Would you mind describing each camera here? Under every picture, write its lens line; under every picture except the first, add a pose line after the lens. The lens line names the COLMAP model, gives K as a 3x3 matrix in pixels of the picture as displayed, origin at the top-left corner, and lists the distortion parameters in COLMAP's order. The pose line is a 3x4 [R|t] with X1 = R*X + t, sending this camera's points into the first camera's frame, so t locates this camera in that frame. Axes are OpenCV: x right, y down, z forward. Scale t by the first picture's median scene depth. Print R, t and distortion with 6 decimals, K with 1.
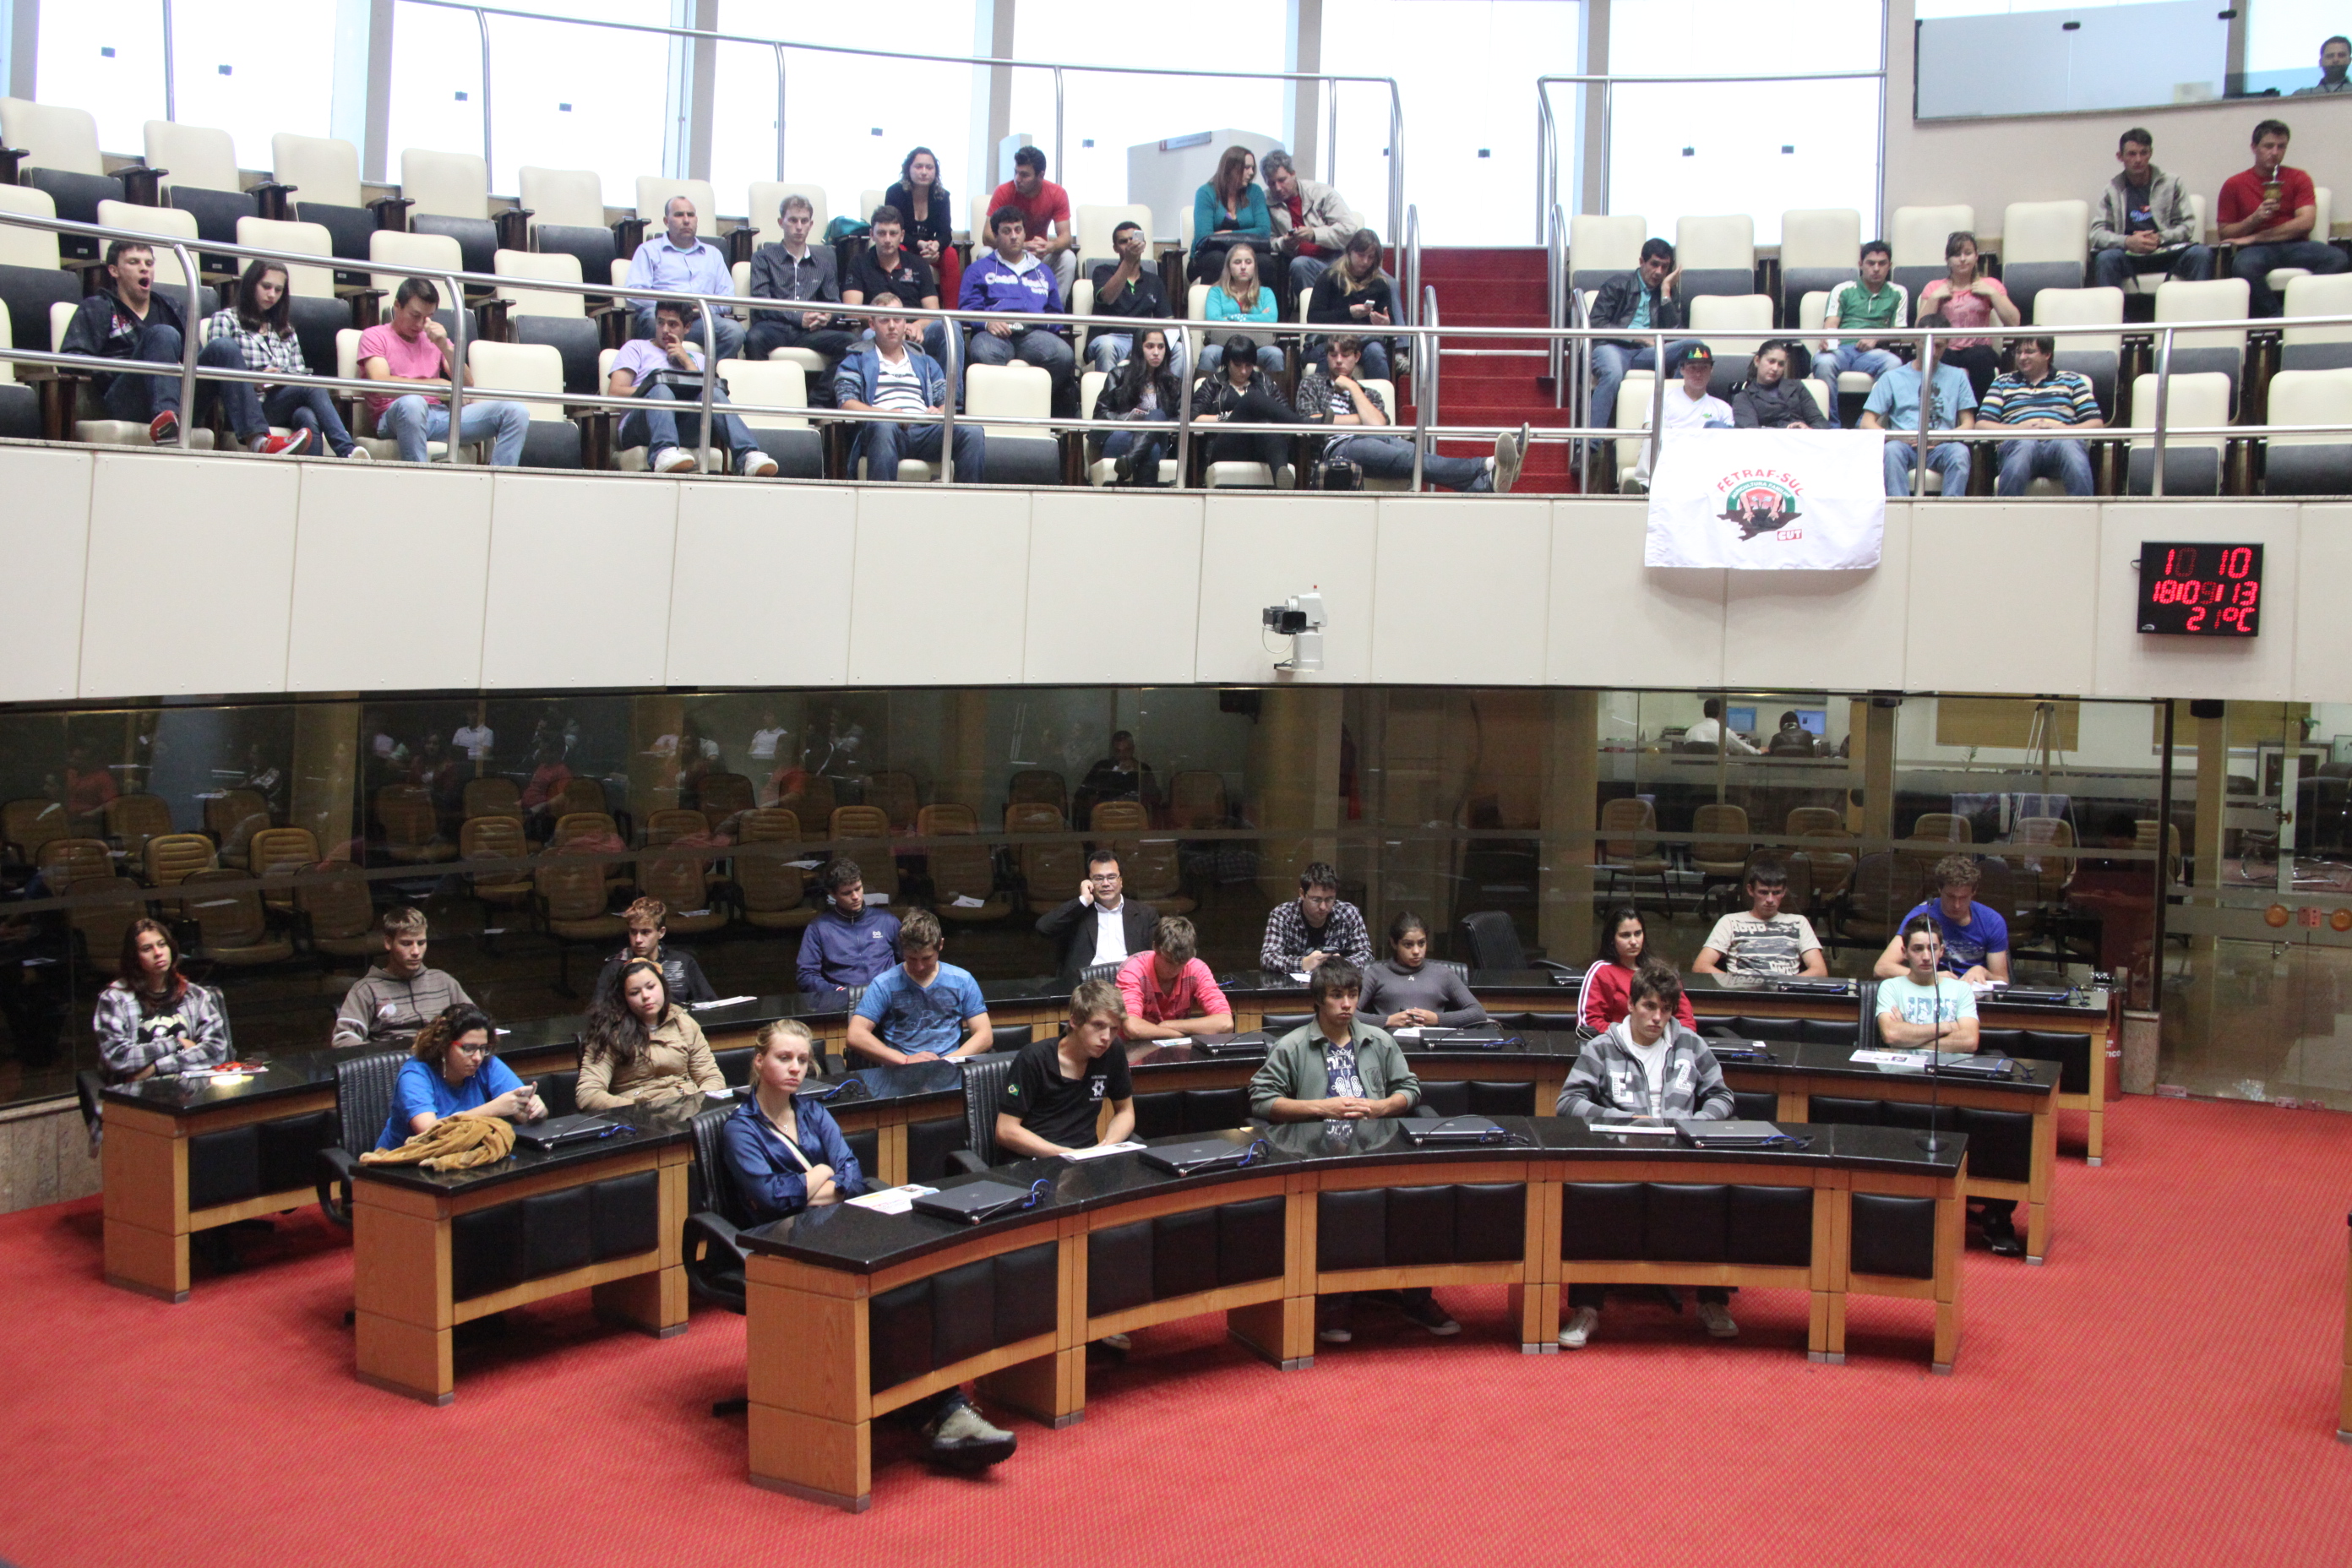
lens RADIAL K [[2401.3, 0, 1165.7], [0, 2401.3, 830.3], [0, 0, 1]] dist [-0.034643, 0.000000]
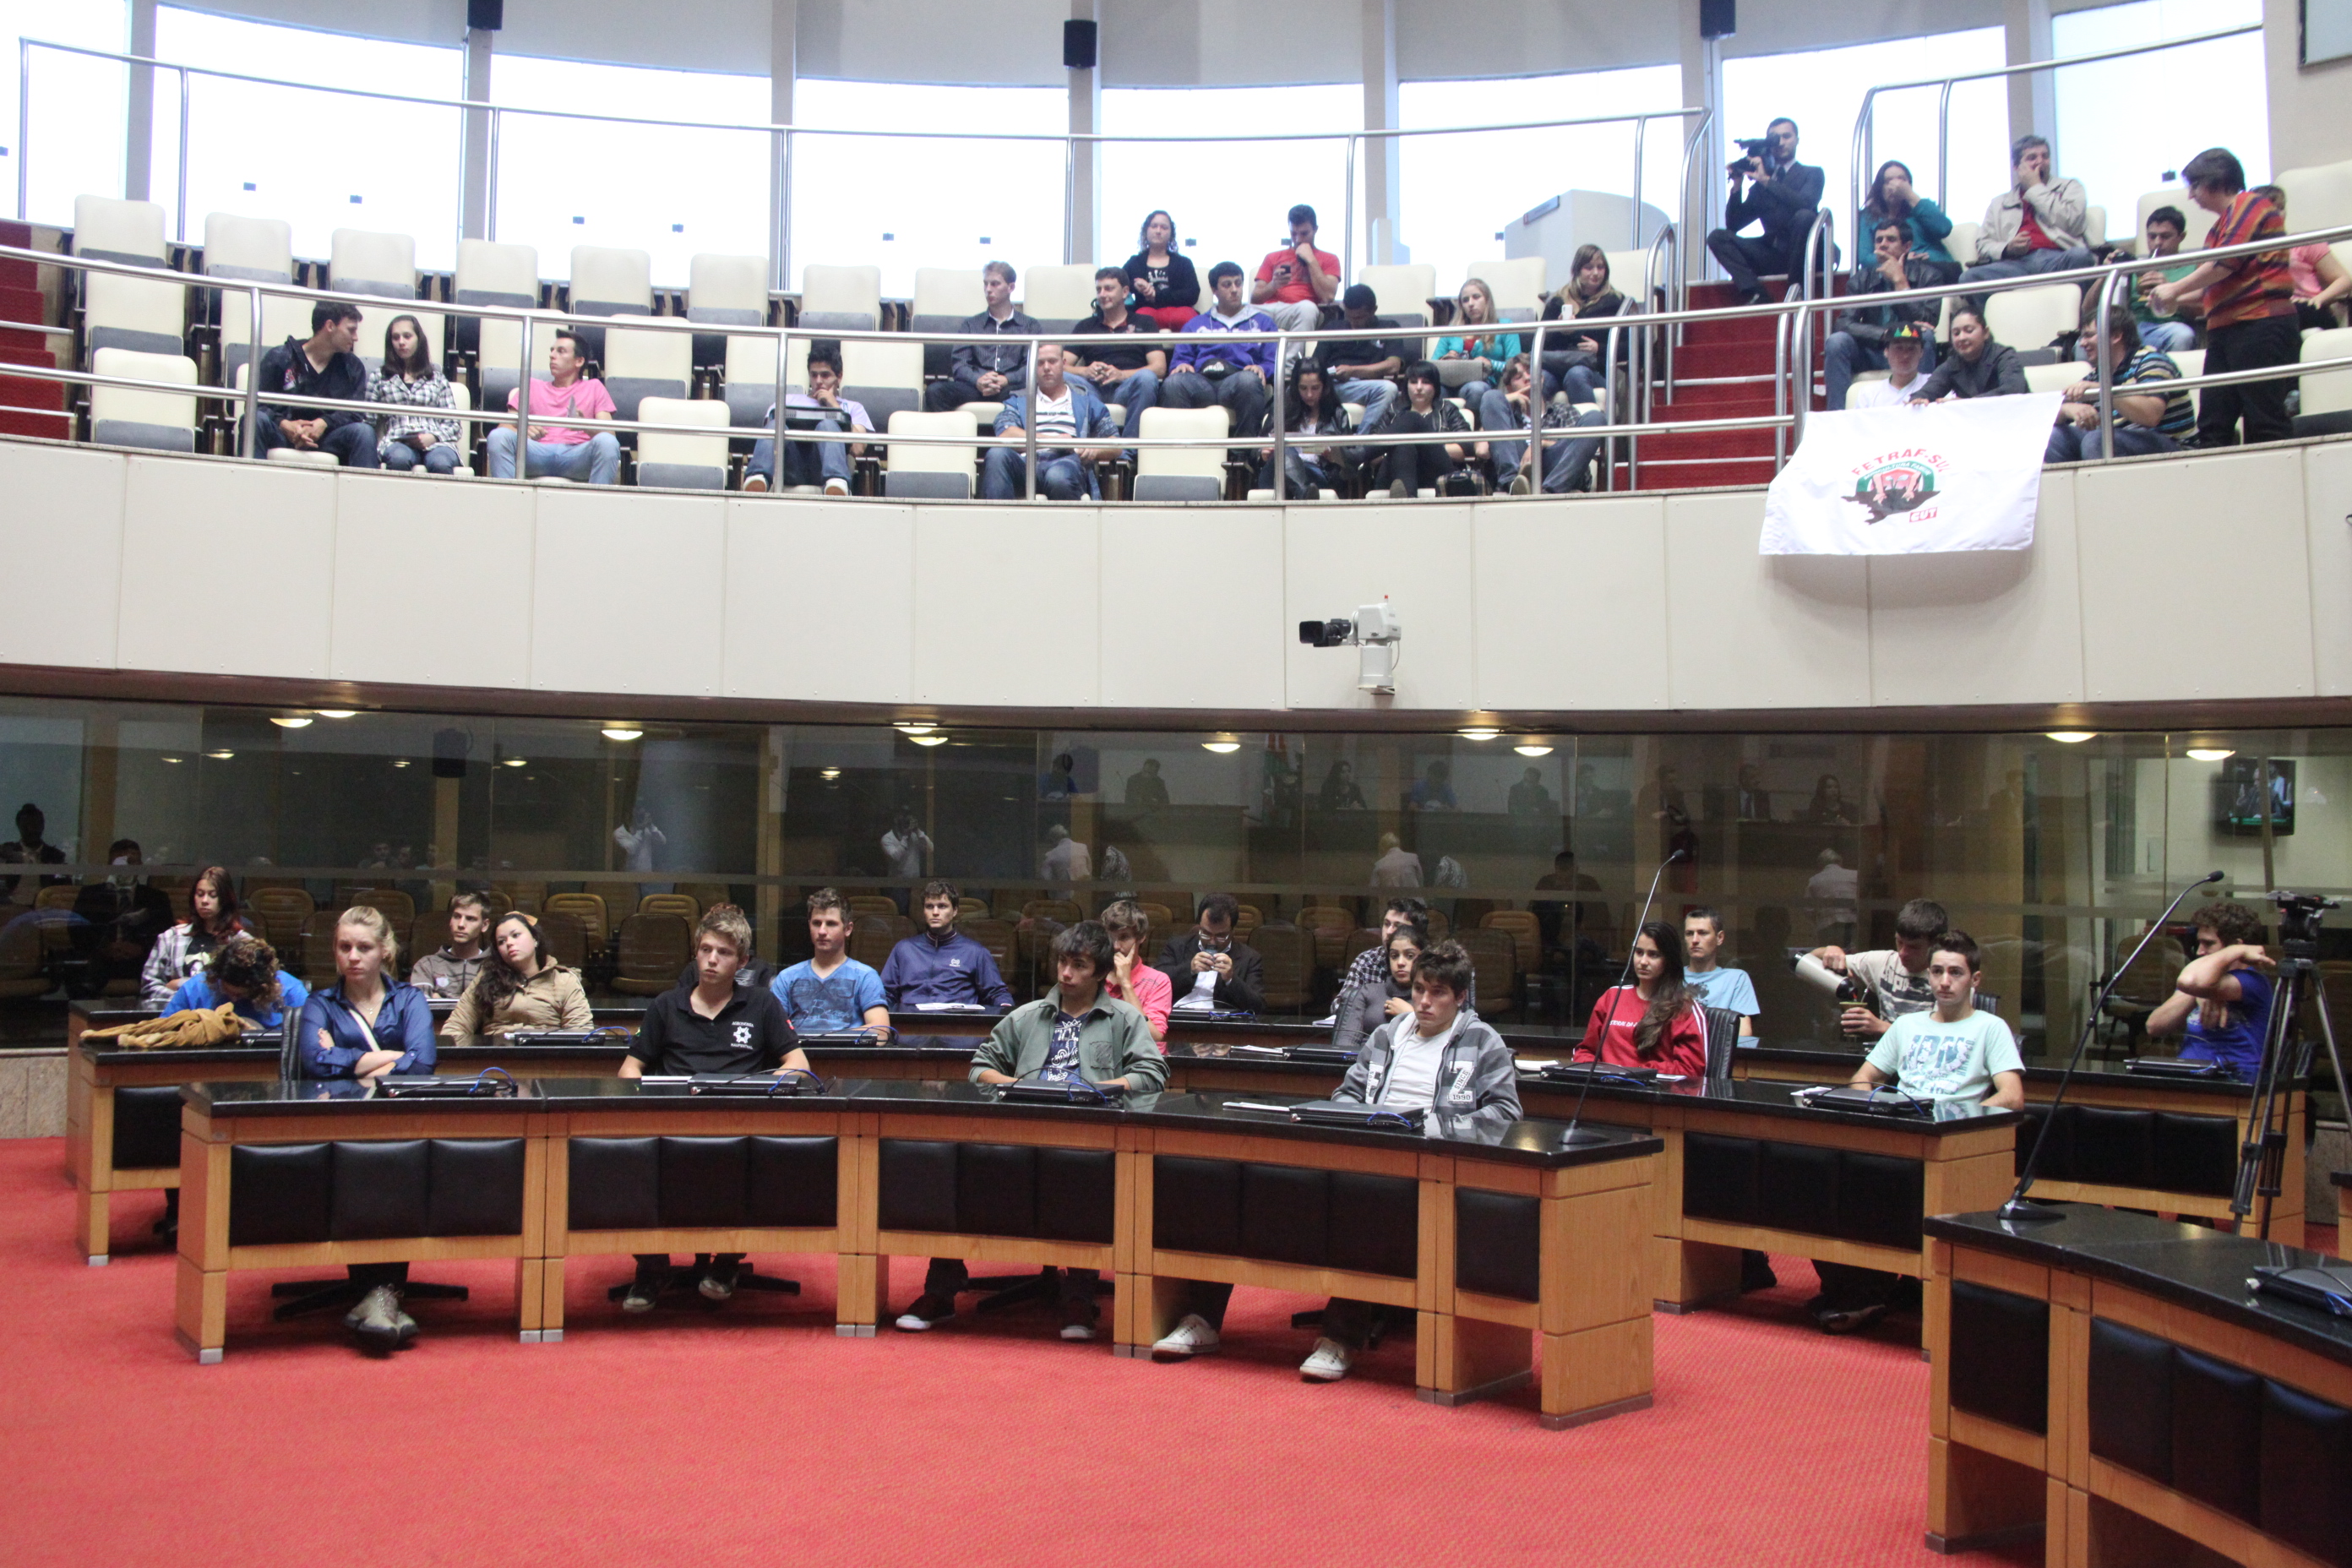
lens RADIAL K [[2401.3, 0, 1159.6], [0, 2401.3, 770.7], [0, 0, 1]] dist [-0.034643, 0.000000]
pose [[0.896223, -0.003209, -0.443593, 0.551632], [-0.055057, 0.991437, -0.118409, 0.111148], [0.440174, 0.130544, 0.888372, 0.209667]]
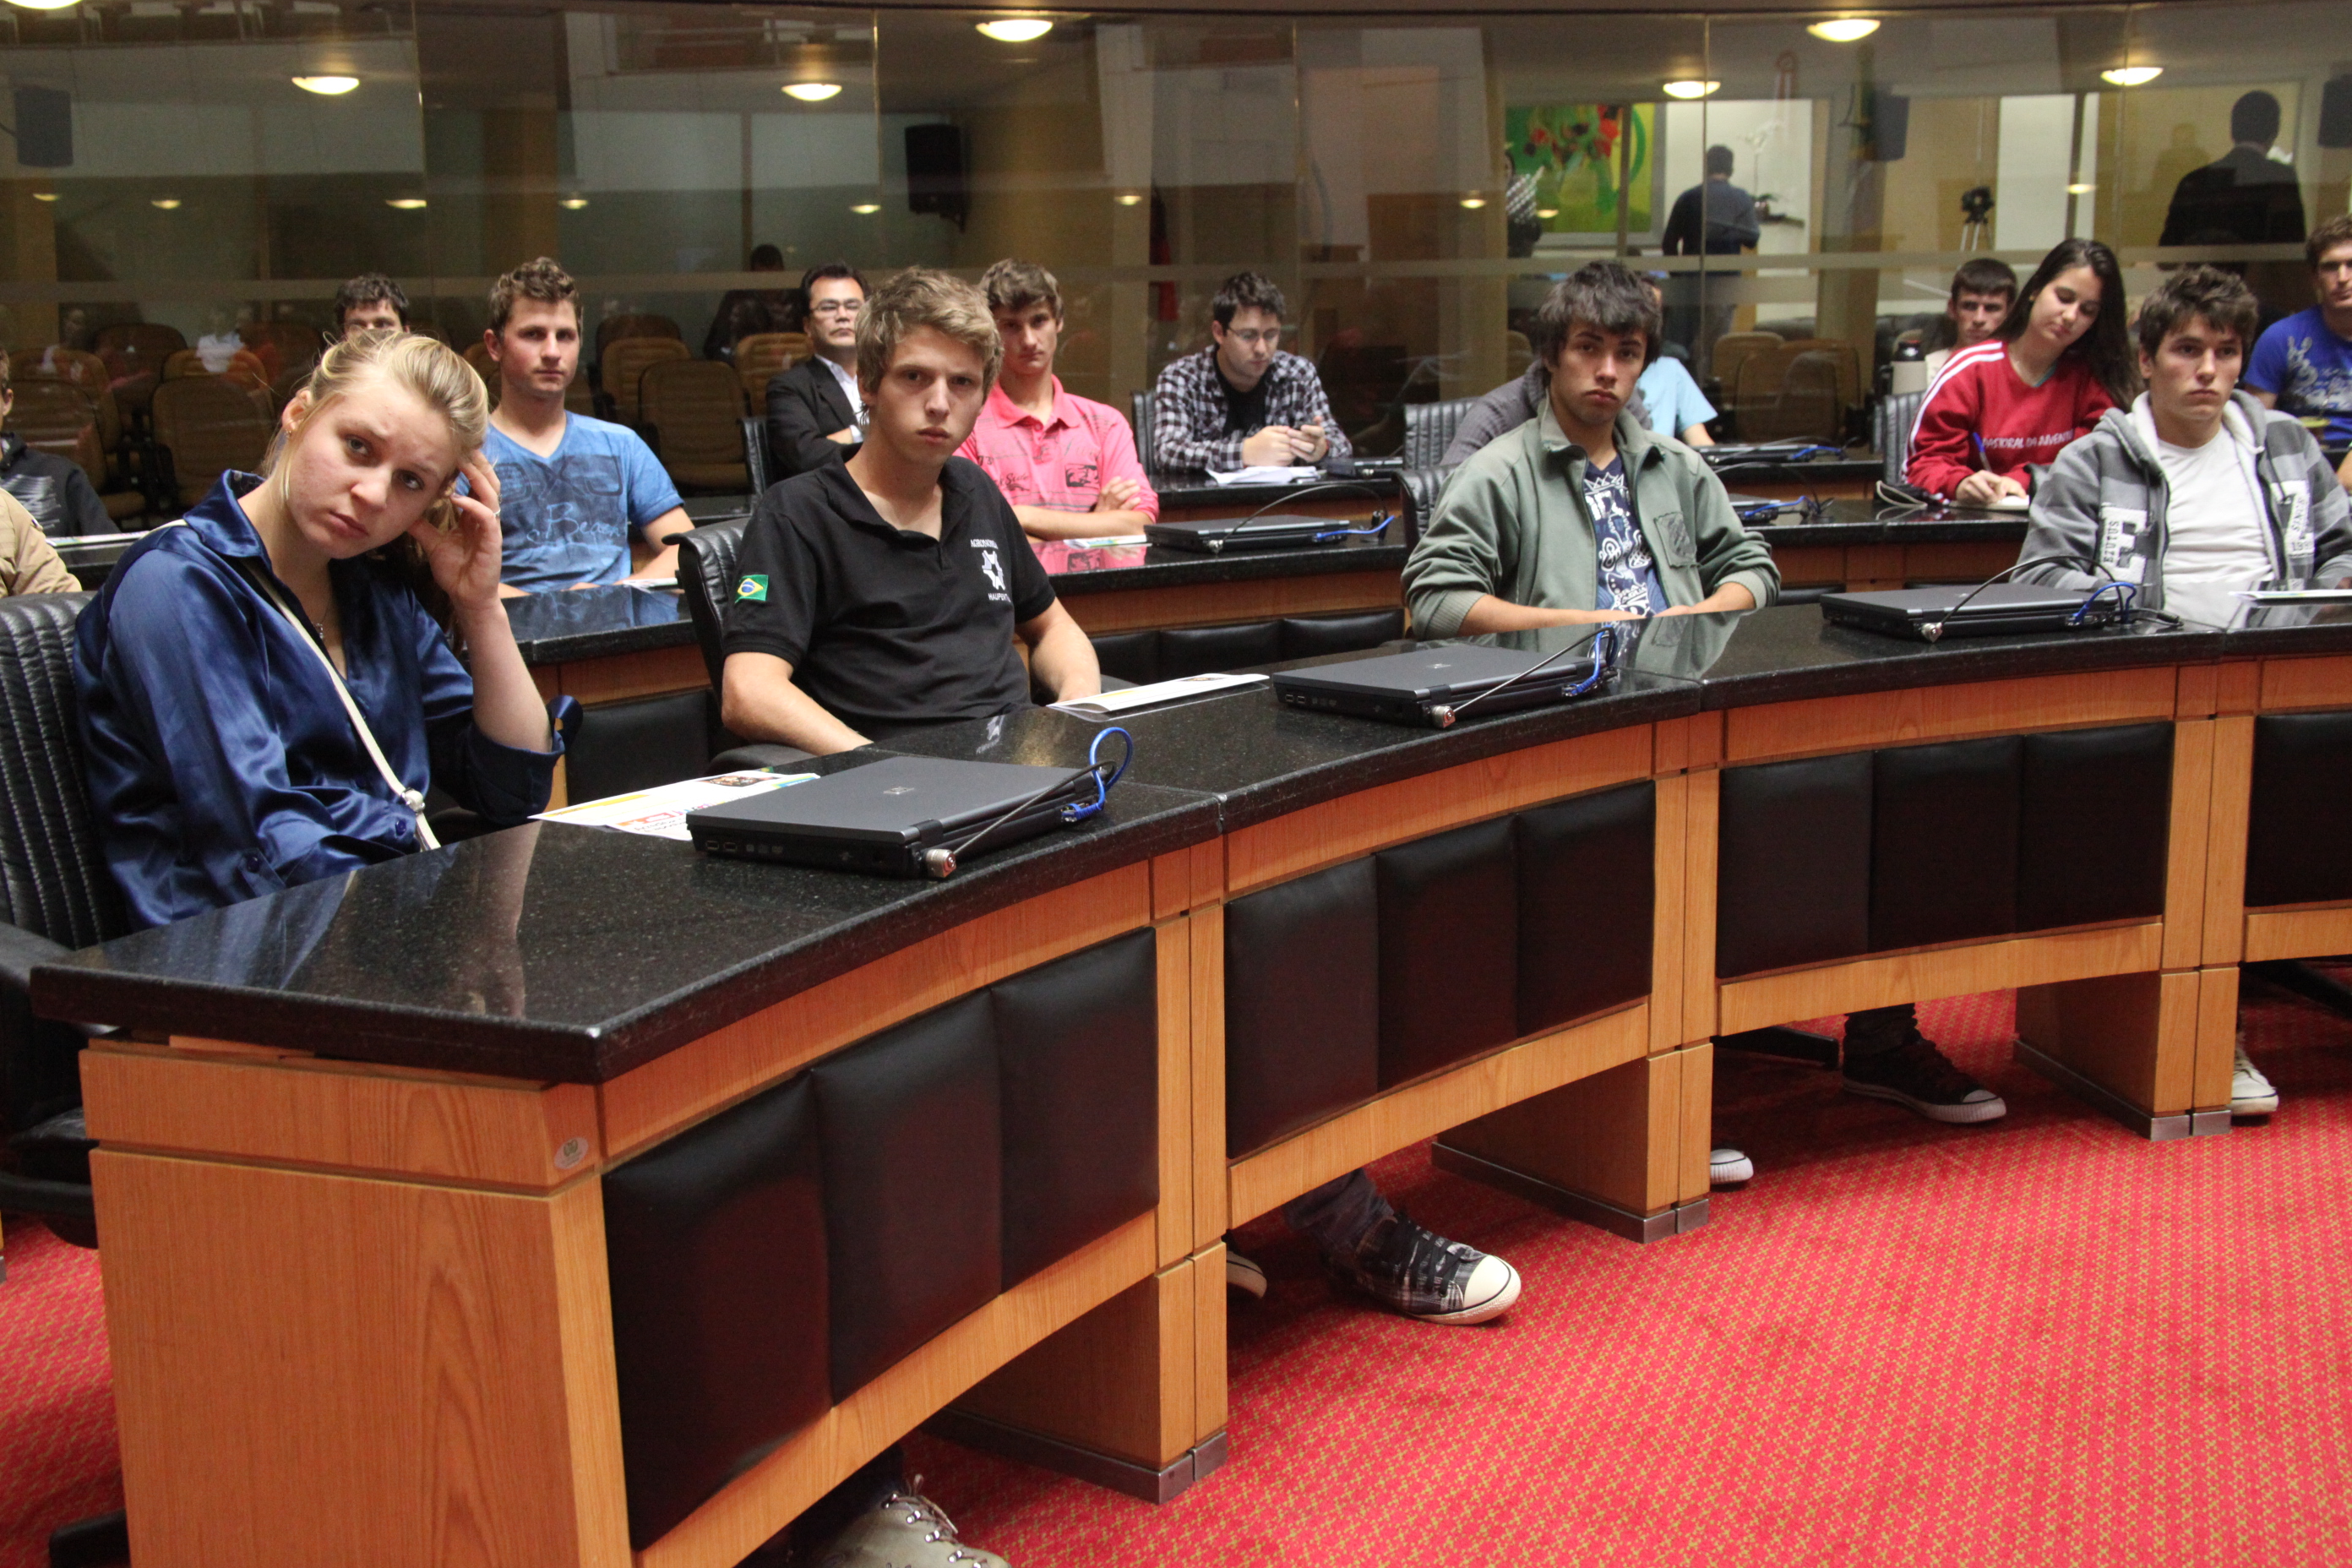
lens RADIAL K [[2666.9, 0, 1174.9], [0, 2666.9, 787.3], [0, 0, 1]] dist [-0.011474, 0.000000]
pose [[0.983341, -0.067745, 0.168673, -0.089039], [0.053179, 0.994573, 0.089429, 0.108826], [-0.173816, -0.078969, 0.981607, 0.588066]]
